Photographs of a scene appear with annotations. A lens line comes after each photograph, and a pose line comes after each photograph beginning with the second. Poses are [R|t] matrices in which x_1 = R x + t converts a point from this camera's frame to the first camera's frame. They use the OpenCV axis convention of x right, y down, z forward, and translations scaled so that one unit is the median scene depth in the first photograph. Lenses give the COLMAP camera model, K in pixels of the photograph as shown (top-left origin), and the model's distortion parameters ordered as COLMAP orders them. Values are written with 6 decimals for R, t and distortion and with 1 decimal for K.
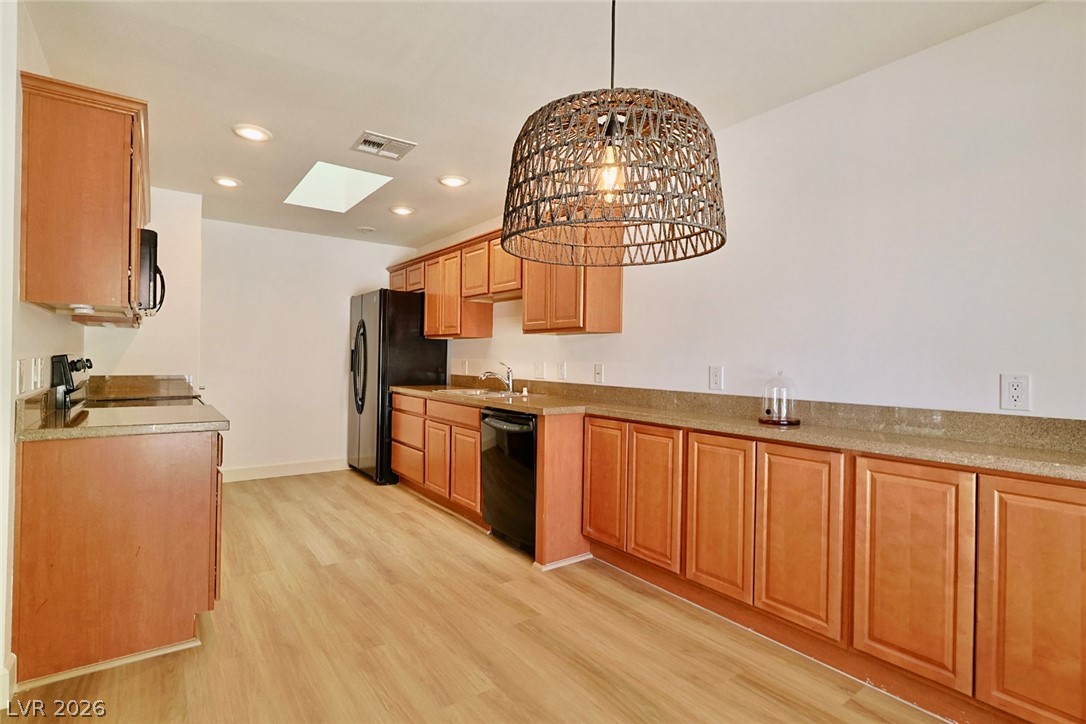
lens RADIAL K [[531.7, 0, 537.5], [0, 531.7, 358.6], [0, 0, 1]] dist [-0.004130, 0.002673]
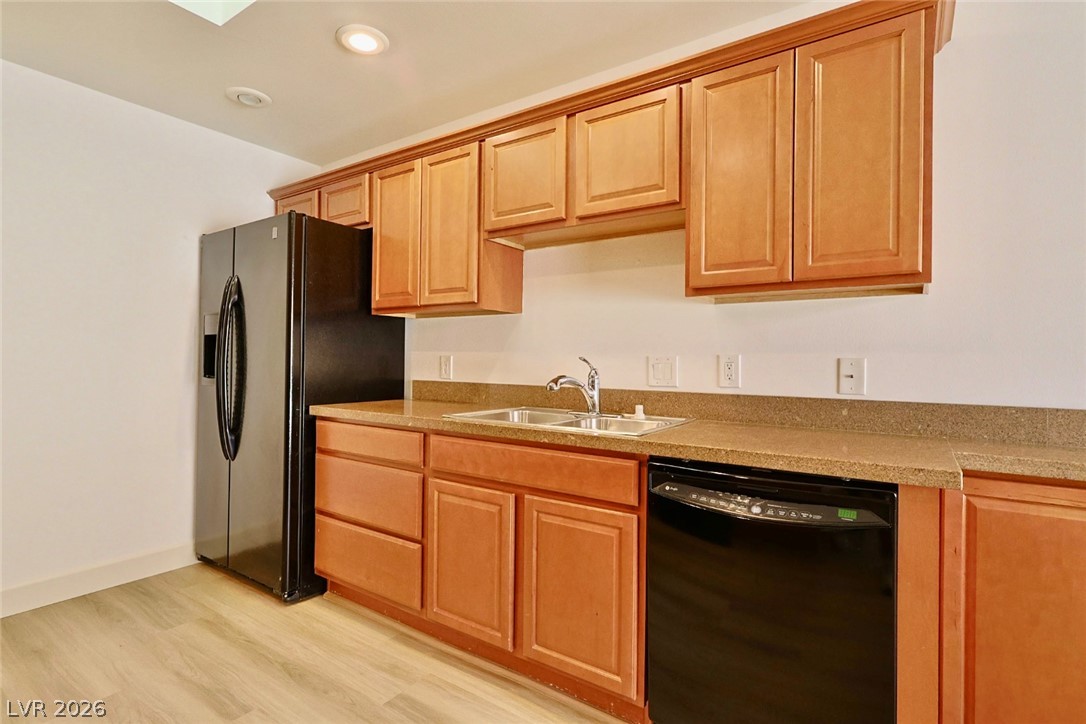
lens RADIAL K [[531.7, 0, 532.4], [0, 531.7, 355.0], [0, 0, 1]] dist [-0.004130, 0.002673]
pose [[0.944816, -0.000908, 0.327601, -0.313653], [0.002966, 0.999979, -0.005782, 0.009511], [-0.327589, 0.006435, 0.944798, 0.581662]]
